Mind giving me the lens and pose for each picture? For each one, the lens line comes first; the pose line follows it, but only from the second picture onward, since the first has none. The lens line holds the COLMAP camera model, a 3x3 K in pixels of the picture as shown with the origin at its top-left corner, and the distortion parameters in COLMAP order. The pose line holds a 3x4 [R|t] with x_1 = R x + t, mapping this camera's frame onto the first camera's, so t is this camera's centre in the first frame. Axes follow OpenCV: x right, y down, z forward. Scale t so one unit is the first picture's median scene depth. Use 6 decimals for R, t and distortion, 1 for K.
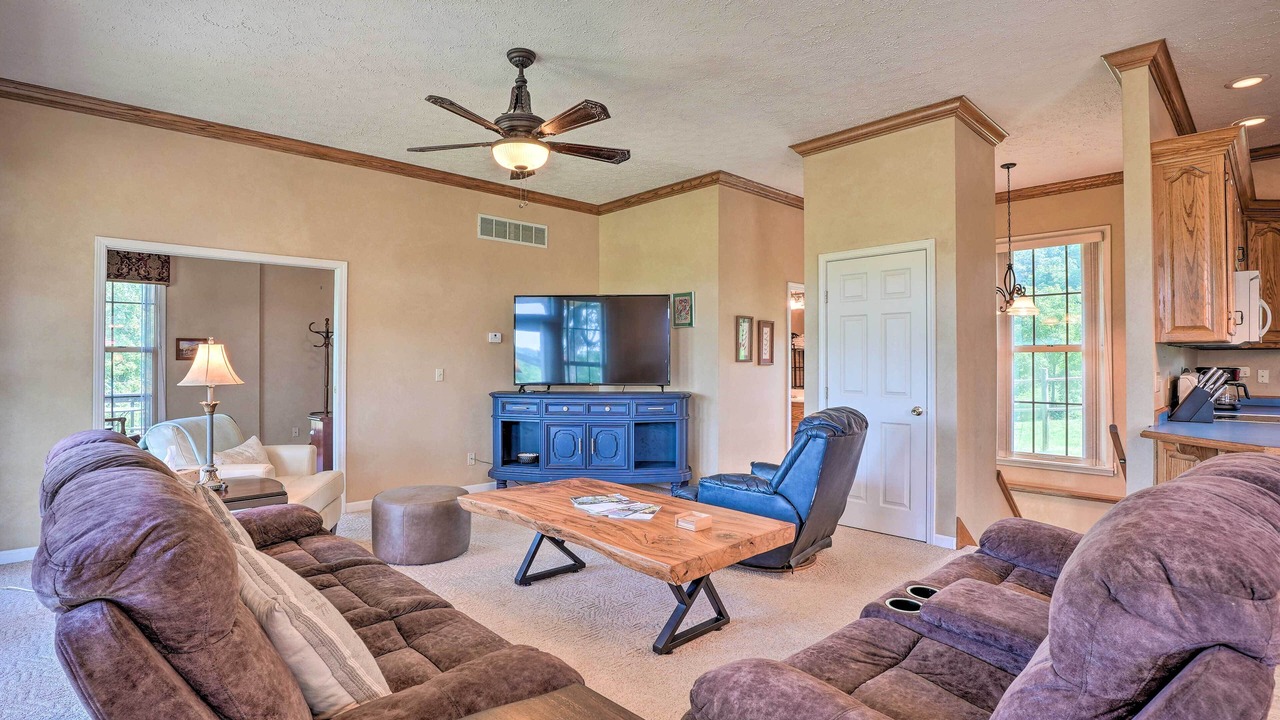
lens RADIAL K [[630.2, 0, 634.8], [0, 630.2, 360.3], [0, 0, 1]] dist [-0.012508, 0.000042]
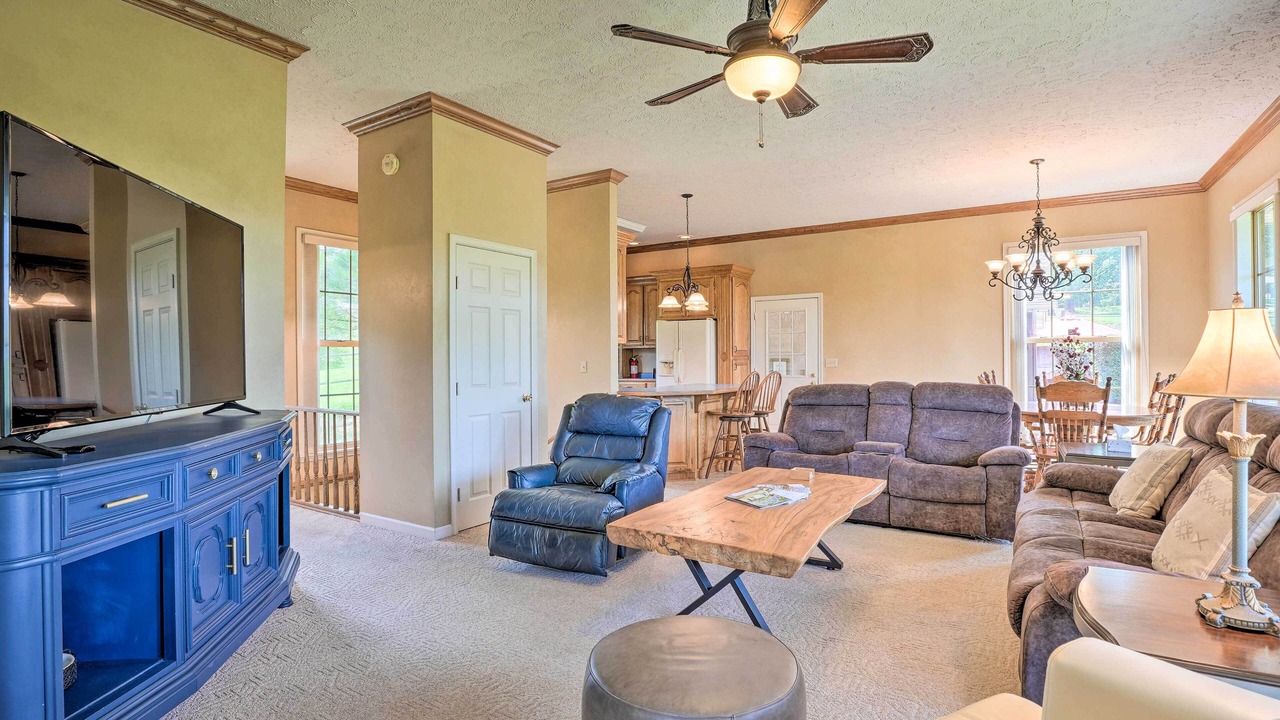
lens RADIAL K [[630.2, 0, 634.8], [0, 630.2, 360.3], [0, 0, 1]] dist [-0.012508, 0.000042]
pose [[-0.242202, -0.008613, 0.970188, -0.595603], [0.001869, 0.999955, 0.009344, 0.001846], [-0.970224, 0.004077, -0.242174, 0.912866]]
